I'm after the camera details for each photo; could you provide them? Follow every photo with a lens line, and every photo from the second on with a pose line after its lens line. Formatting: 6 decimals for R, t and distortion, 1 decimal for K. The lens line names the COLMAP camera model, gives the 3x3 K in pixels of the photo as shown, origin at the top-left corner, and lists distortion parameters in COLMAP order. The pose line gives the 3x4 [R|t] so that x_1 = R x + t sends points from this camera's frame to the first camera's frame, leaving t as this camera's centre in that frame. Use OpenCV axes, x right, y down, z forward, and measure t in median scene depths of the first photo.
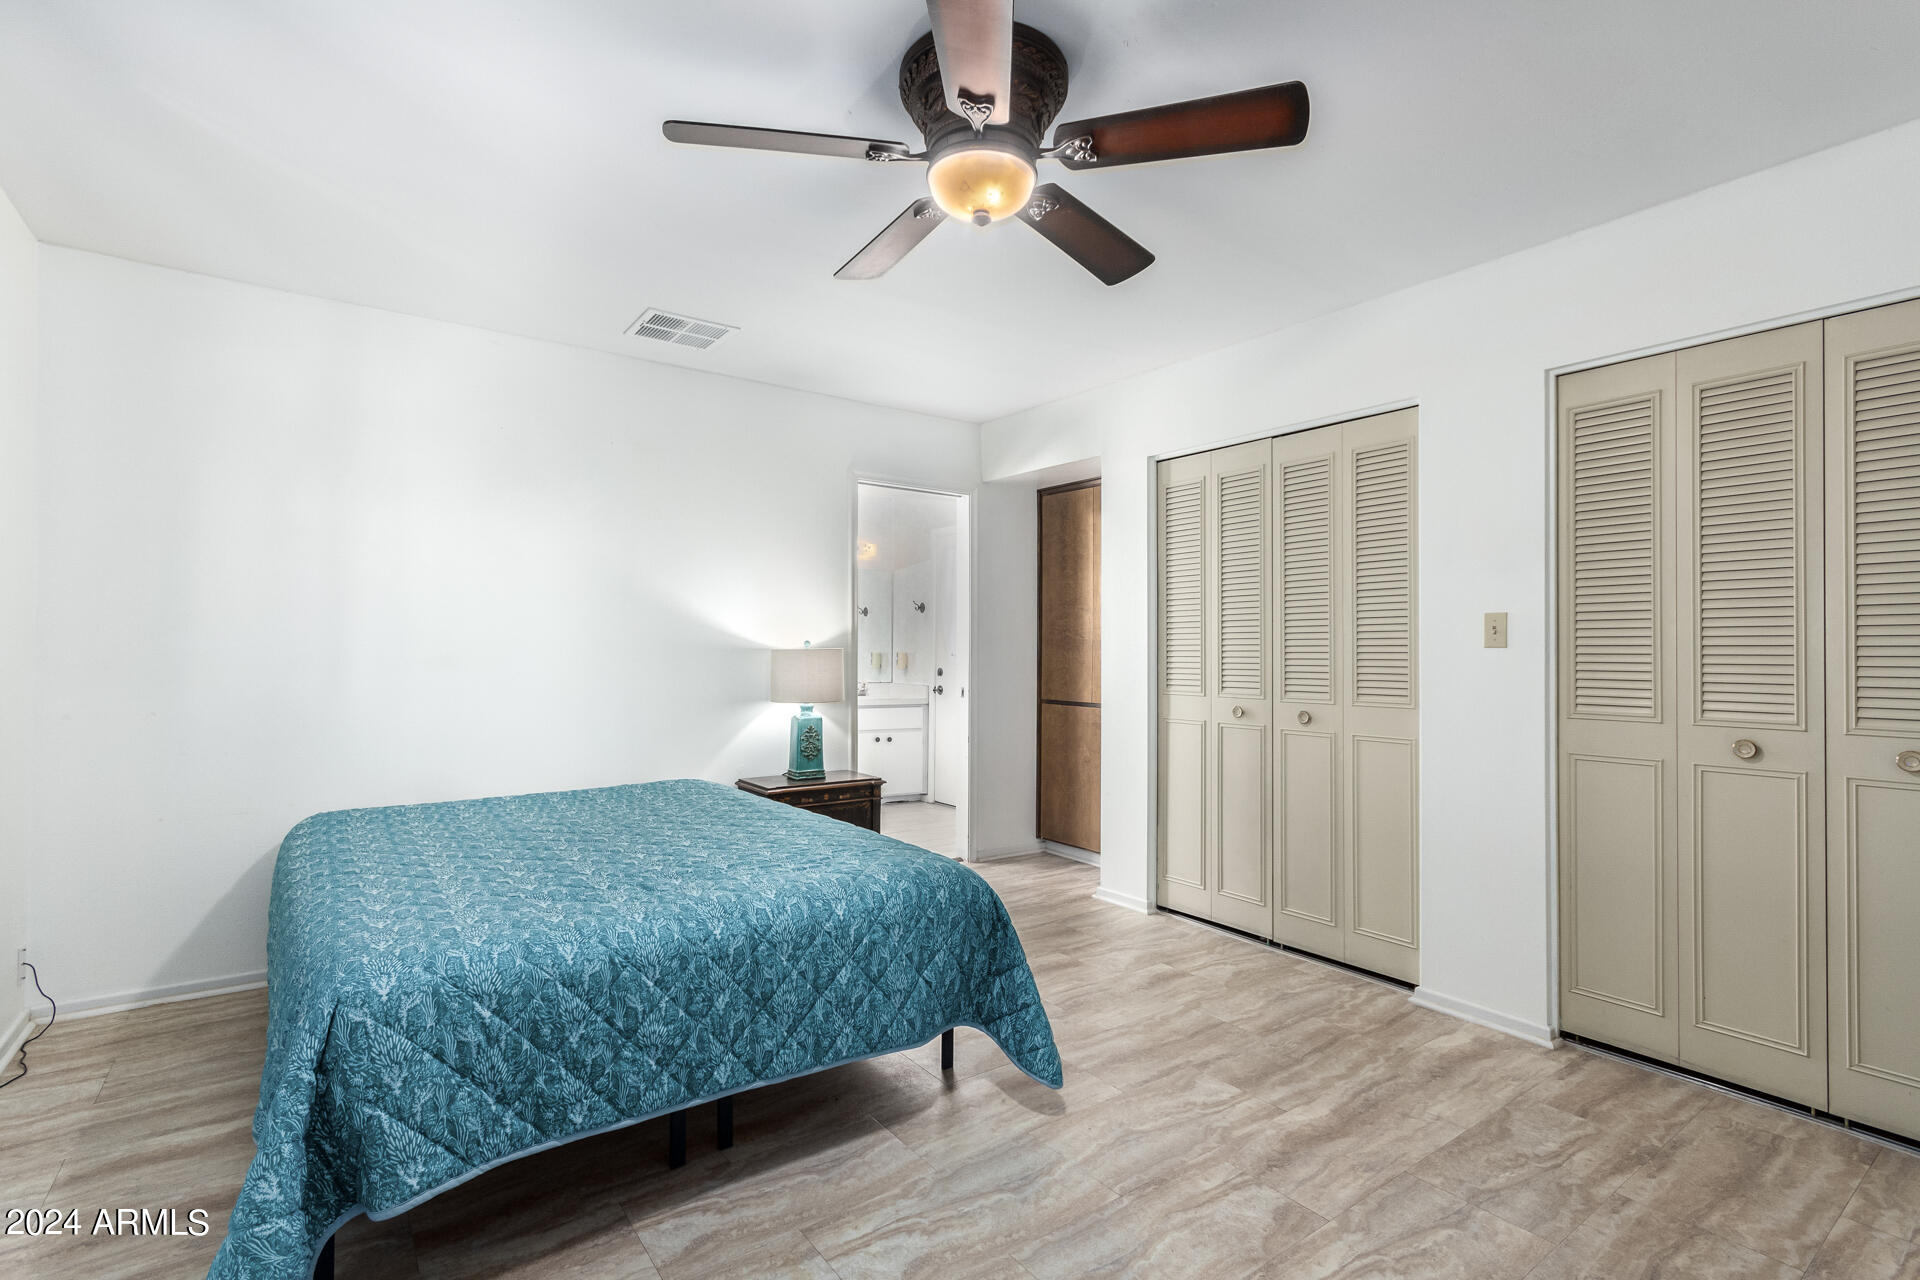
lens RADIAL K [[869.3, 0, 960.0], [0, 869.3, 640.0], [0, 0, 1]] dist [0.002499, 0.000687]
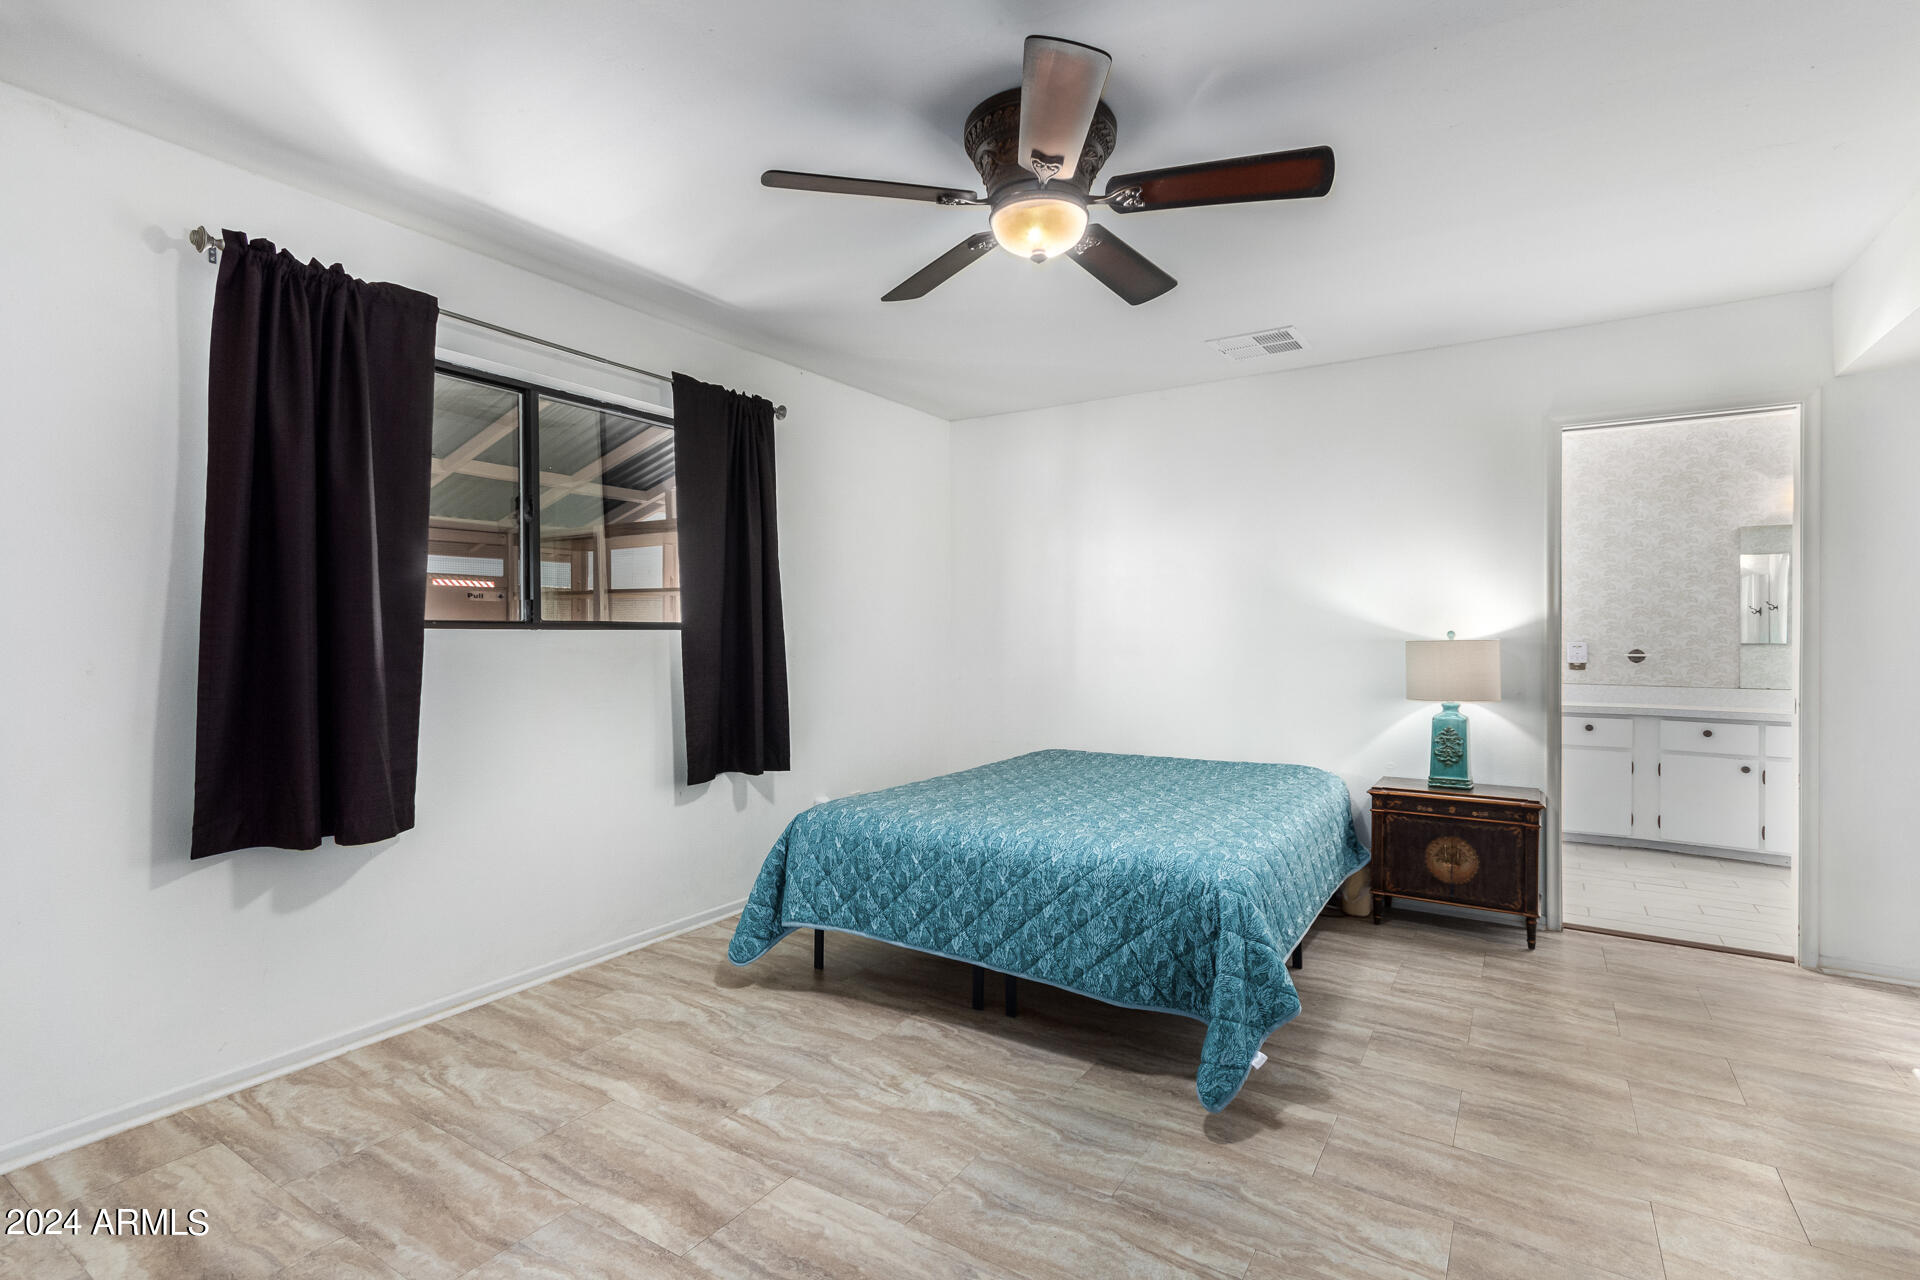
lens RADIAL K [[869.3, 0, 960.0], [0, 869.3, 640.0], [0, 0, 1]] dist [0.002499, 0.000687]
pose [[0.381820, -0.006034, -0.924217, 0.956990], [0.012962, 0.999915, -0.001174, 0.010656], [0.924146, -0.011532, 0.381866, 0.442080]]
